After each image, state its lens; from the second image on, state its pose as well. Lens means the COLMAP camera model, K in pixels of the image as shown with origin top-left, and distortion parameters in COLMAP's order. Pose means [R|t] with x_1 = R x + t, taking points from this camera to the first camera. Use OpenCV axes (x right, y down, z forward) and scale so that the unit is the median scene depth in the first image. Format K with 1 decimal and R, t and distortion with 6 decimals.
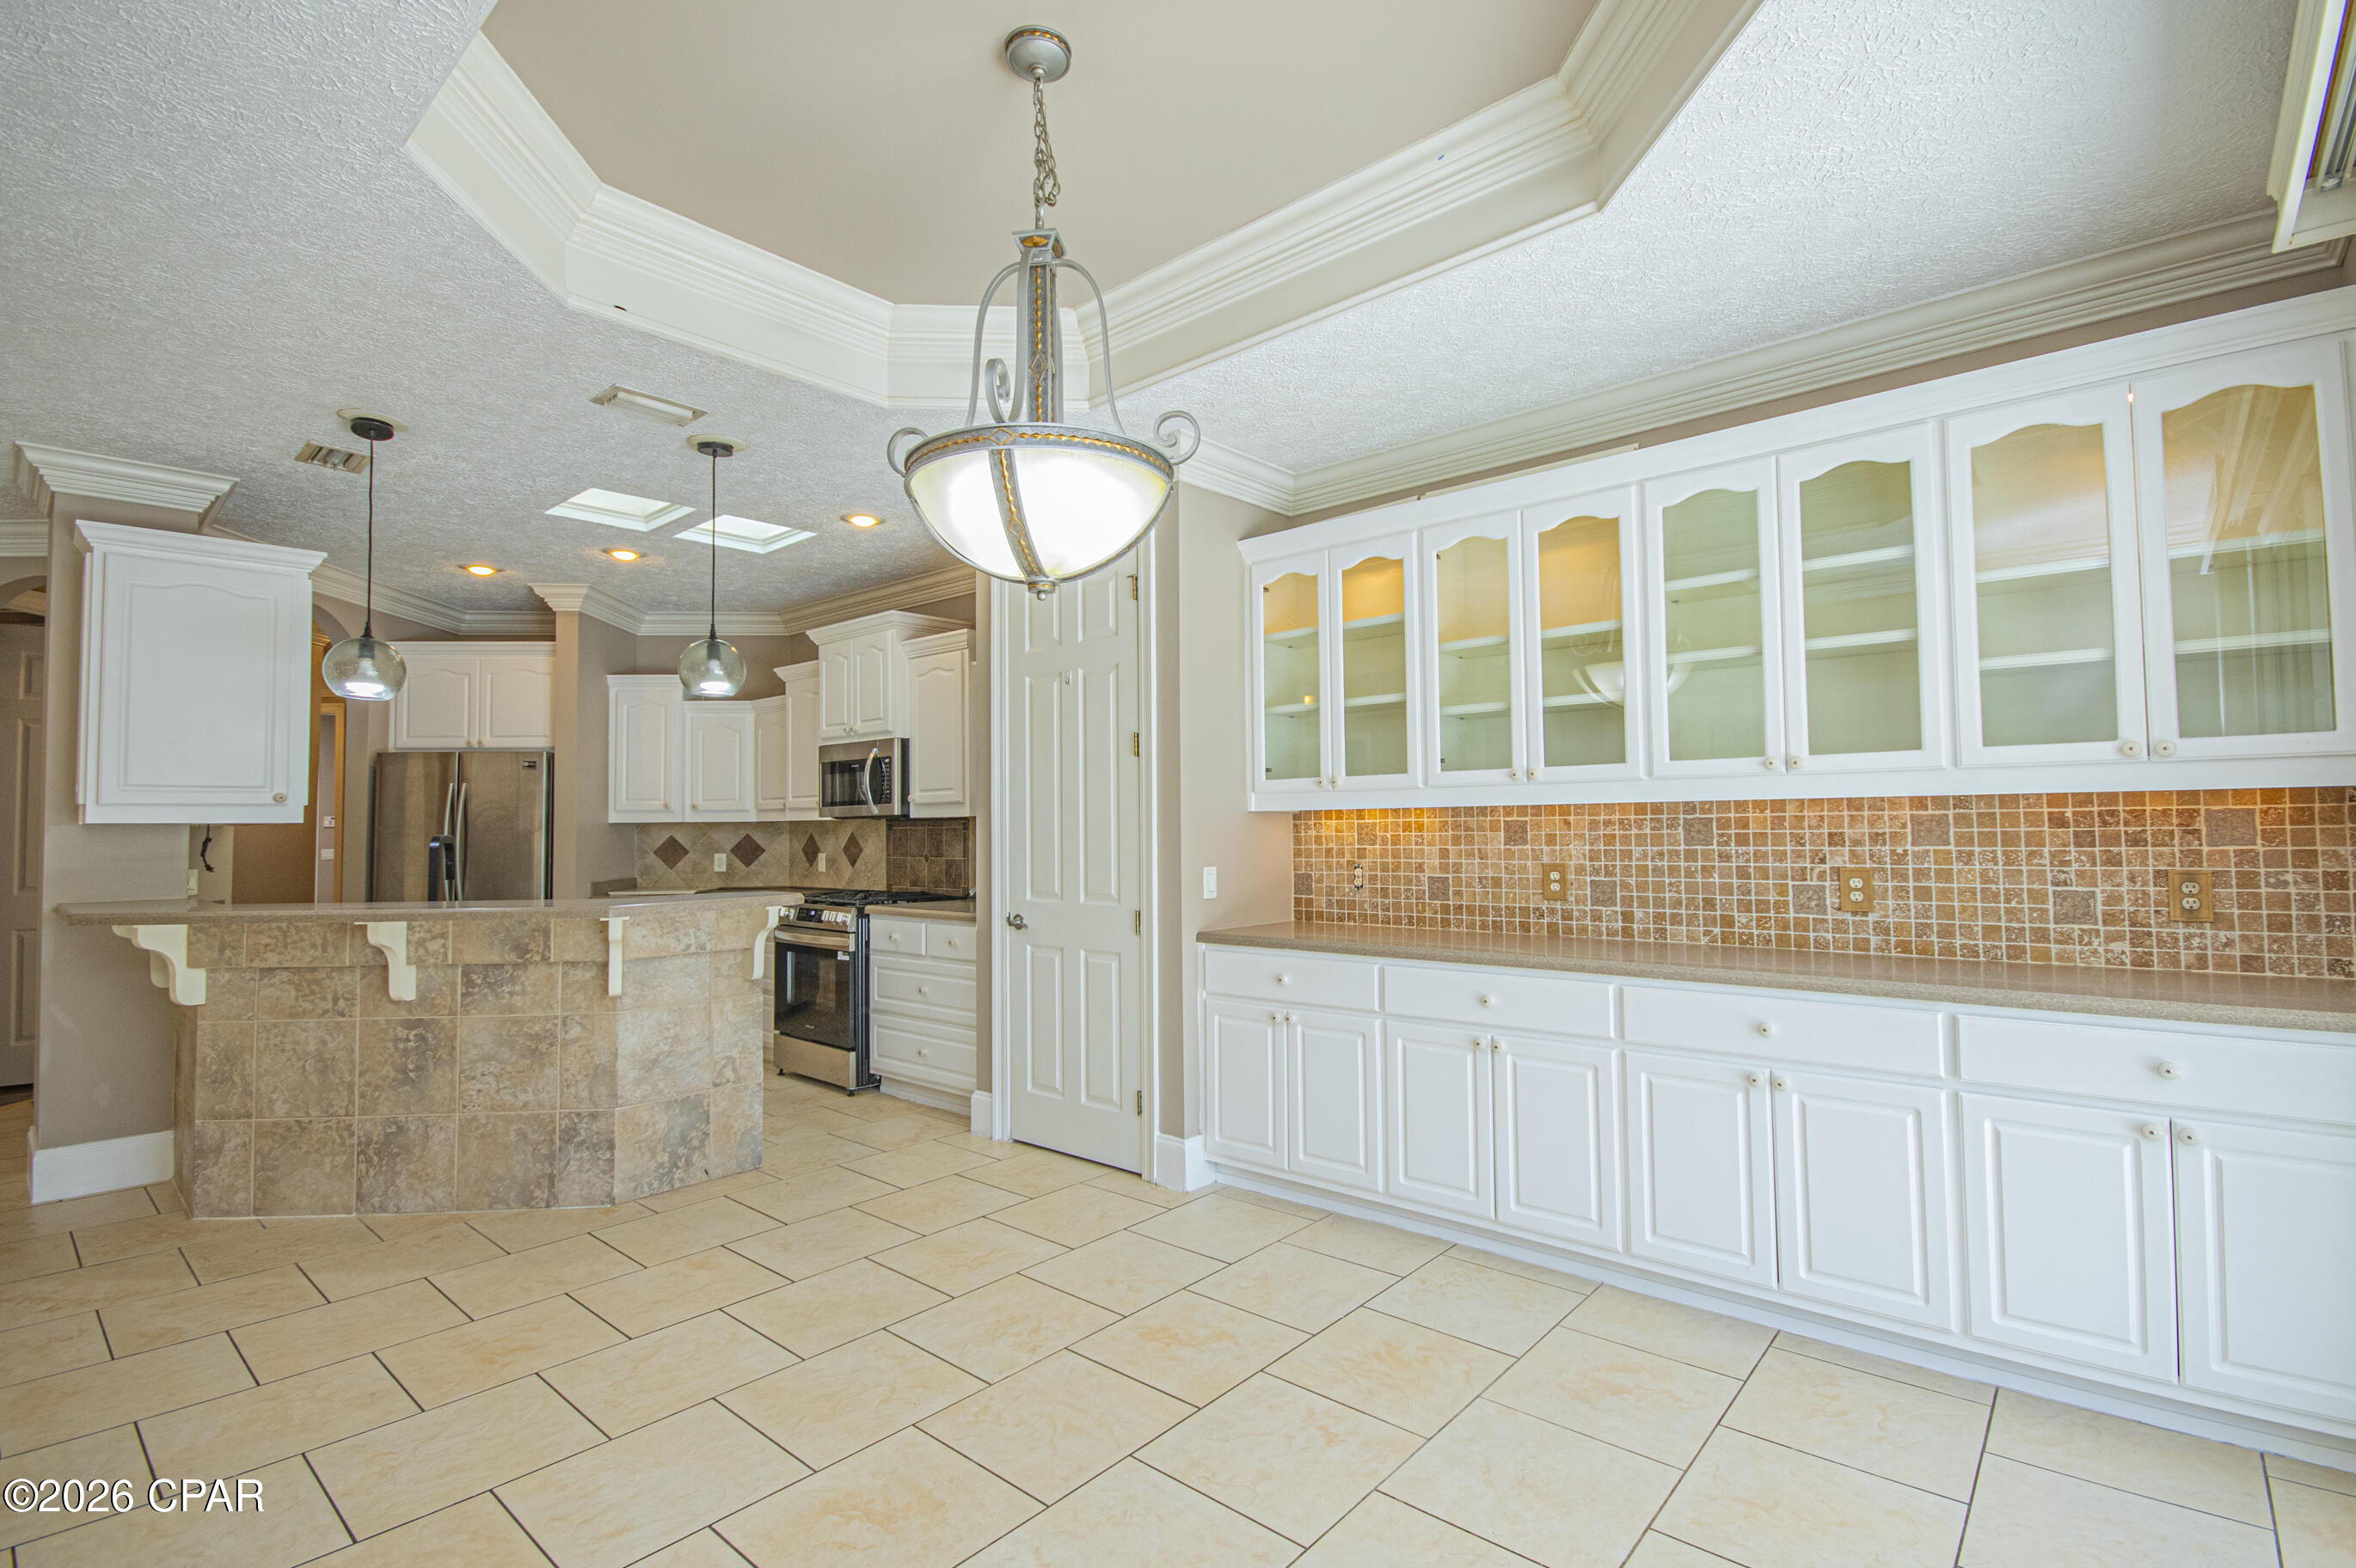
lens RADIAL K [[1081.9, 0, 1199.4], [0, 1081.9, 784.0], [0, 0, 1]] dist [0.001653, -0.005157]
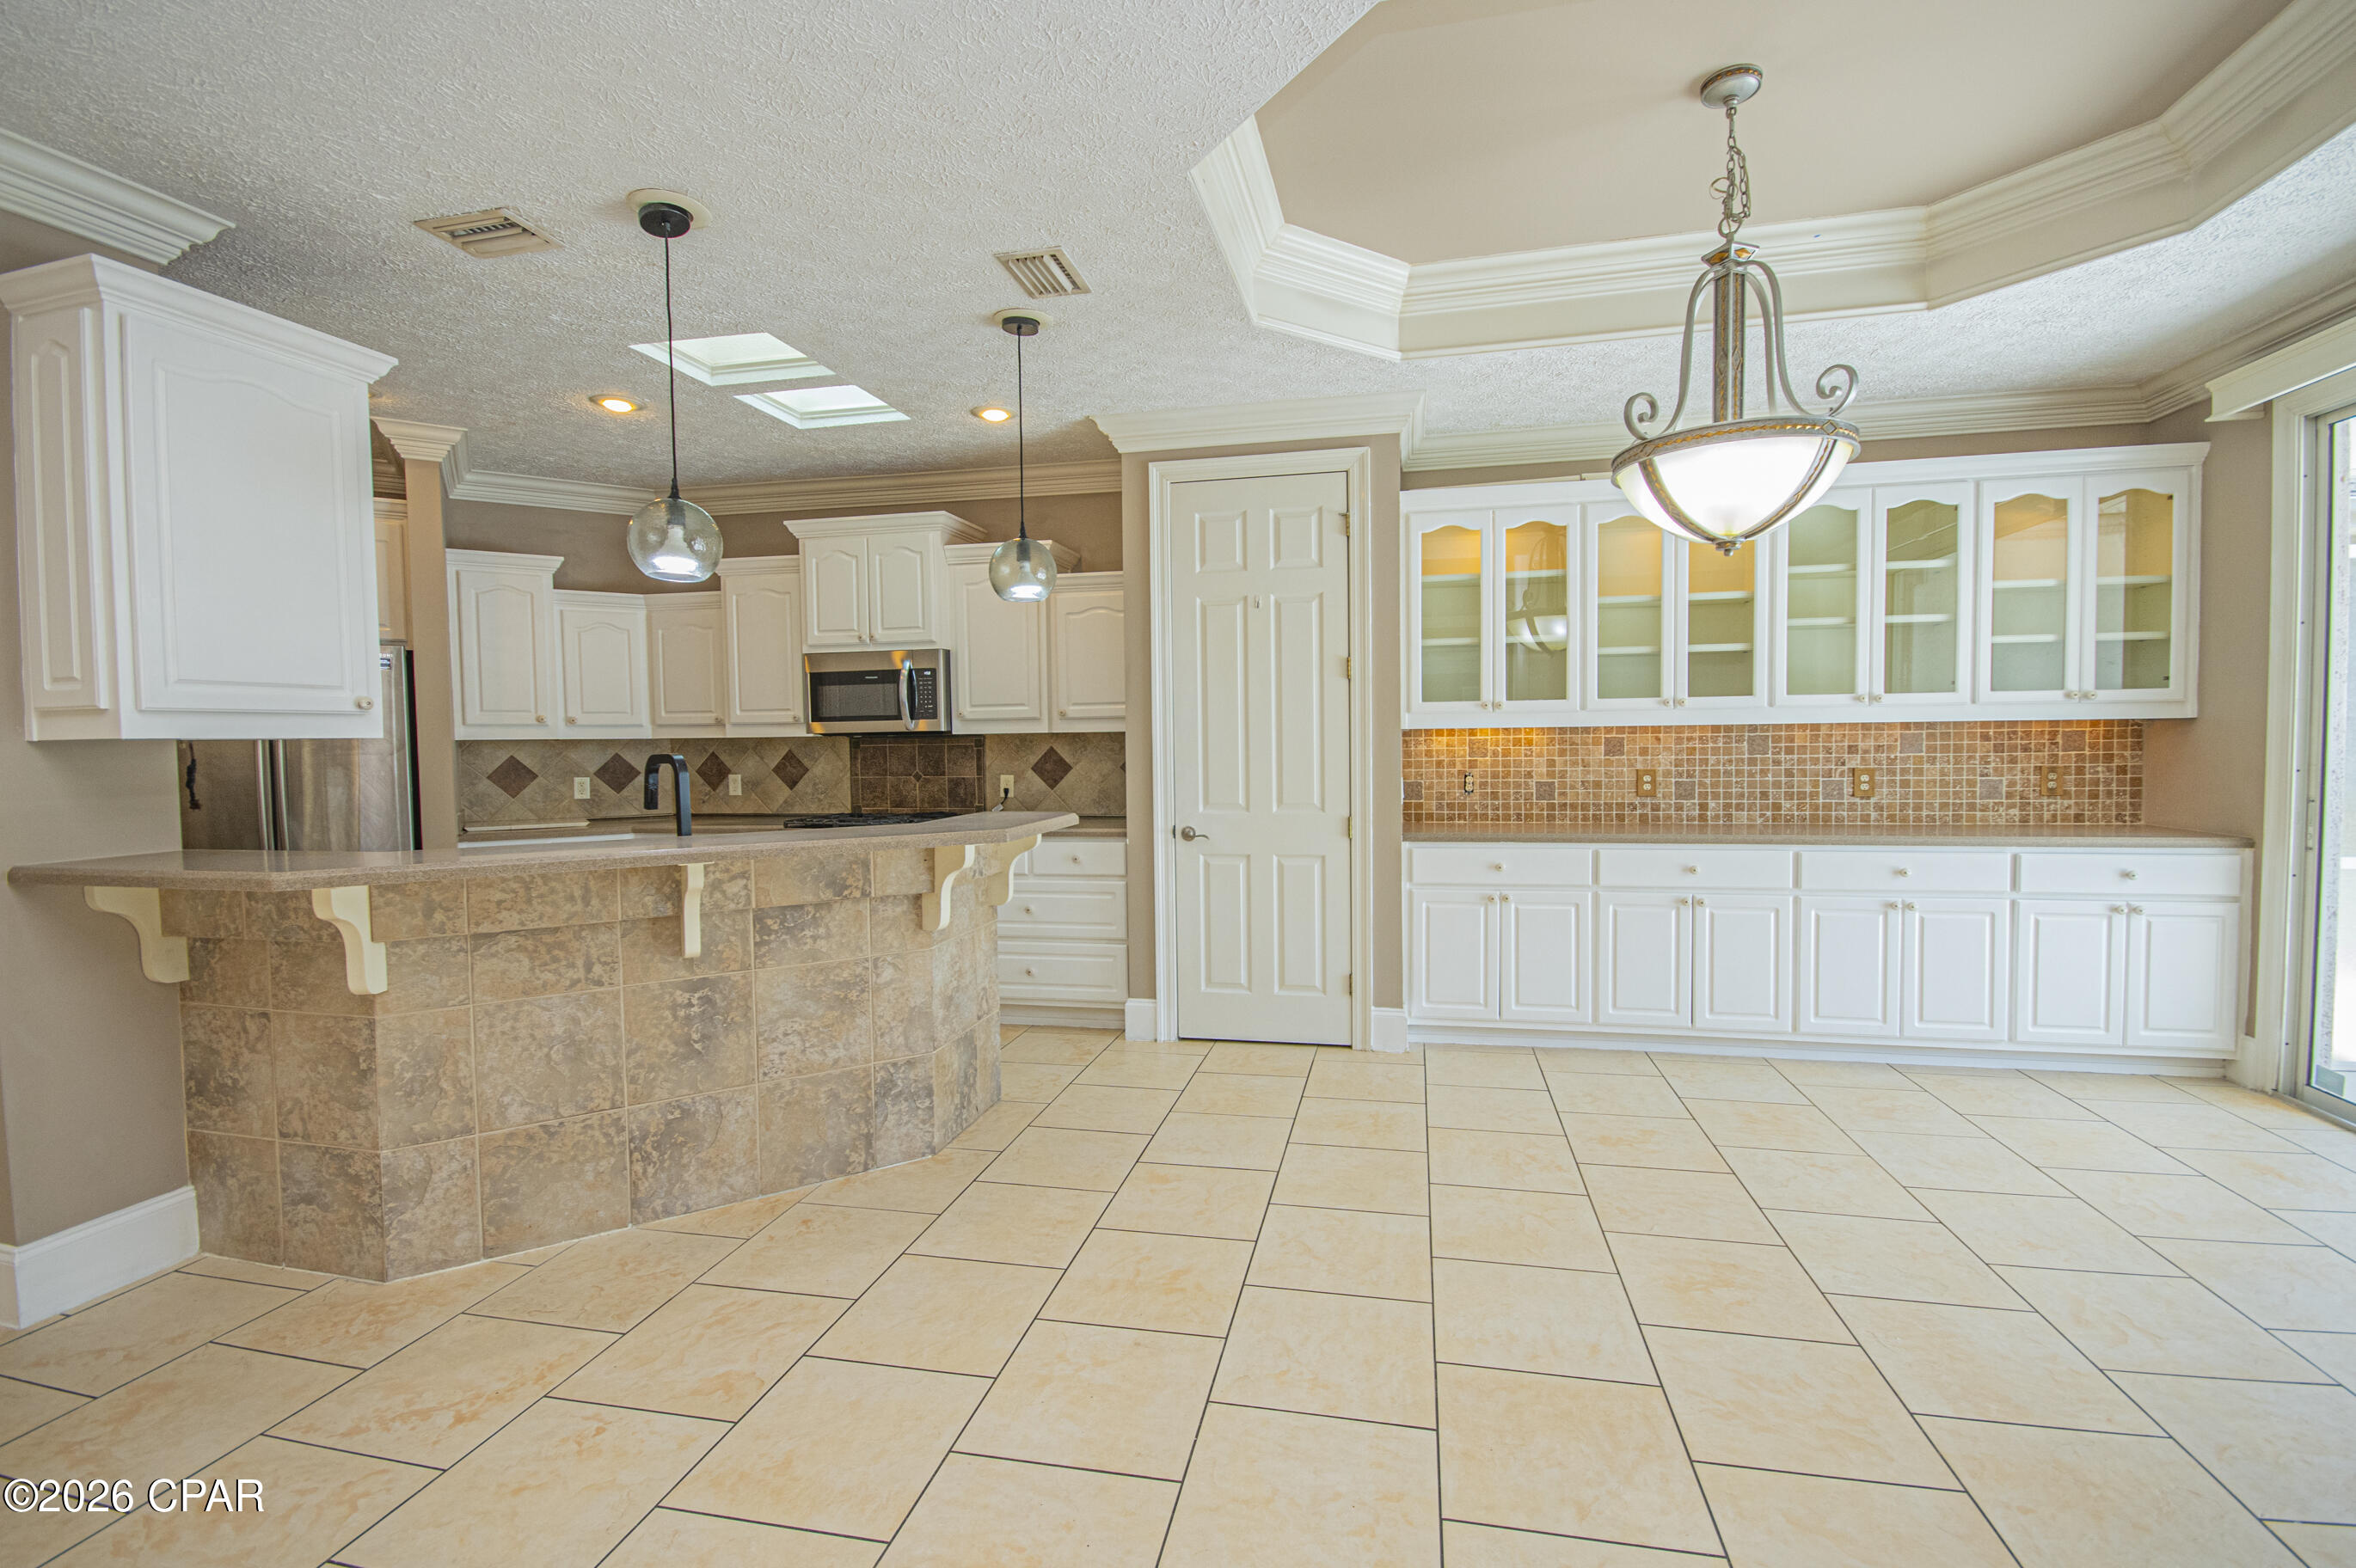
lens RADIAL K [[1031.7, 0, 1196.4], [0, 1031.7, 783.9], [0, 0, 1]] dist [-0.000951, 0.000019]
pose [[0.877380, -0.020224, 0.479369, -0.742352], [-0.016500, 0.997249, 0.072271, 0.008251], [-0.479512, -0.071319, 0.874632, 0.145967]]
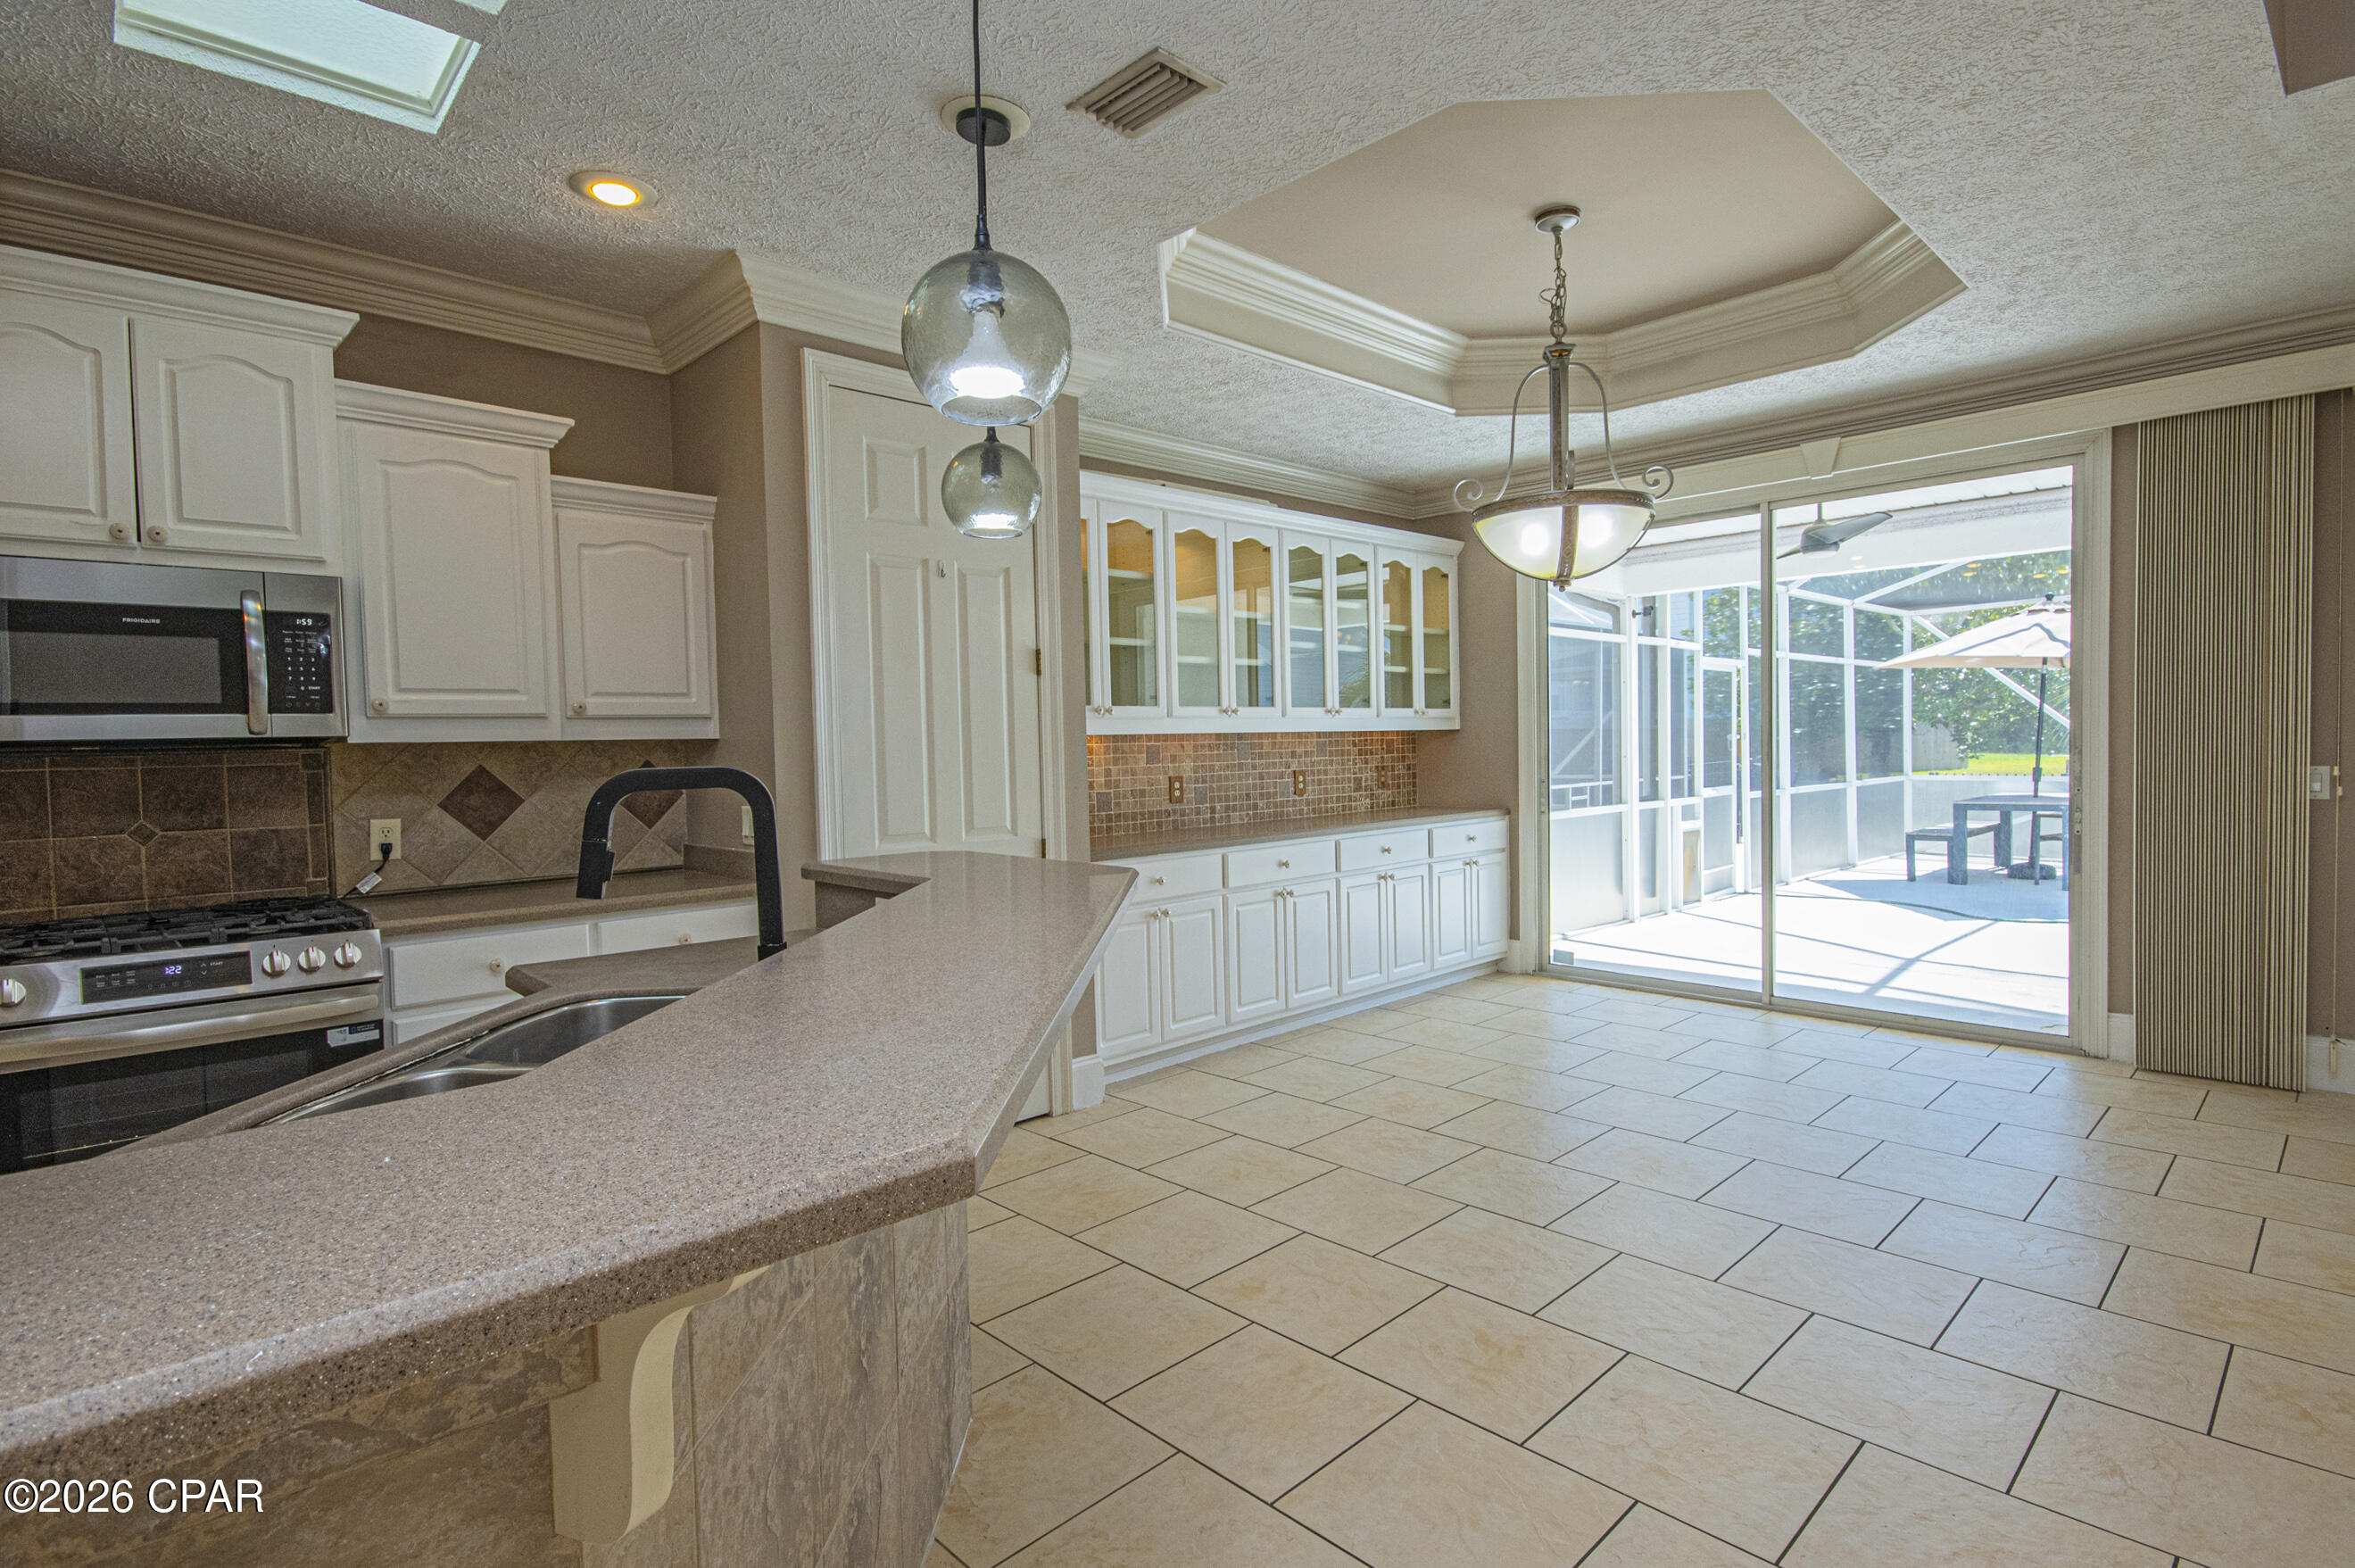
lens RADIAL K [[1167.0, 0, 1193.4], [0, 1167.0, 782.2], [0, 0, 1]] dist [0.005678, -0.000302]
pose [[0.086573, -0.024214, 0.995951, -1.105295], [-0.018590, 0.999491, 0.025916, 0.040519], [-0.996072, -0.020758, 0.086079, 0.819174]]
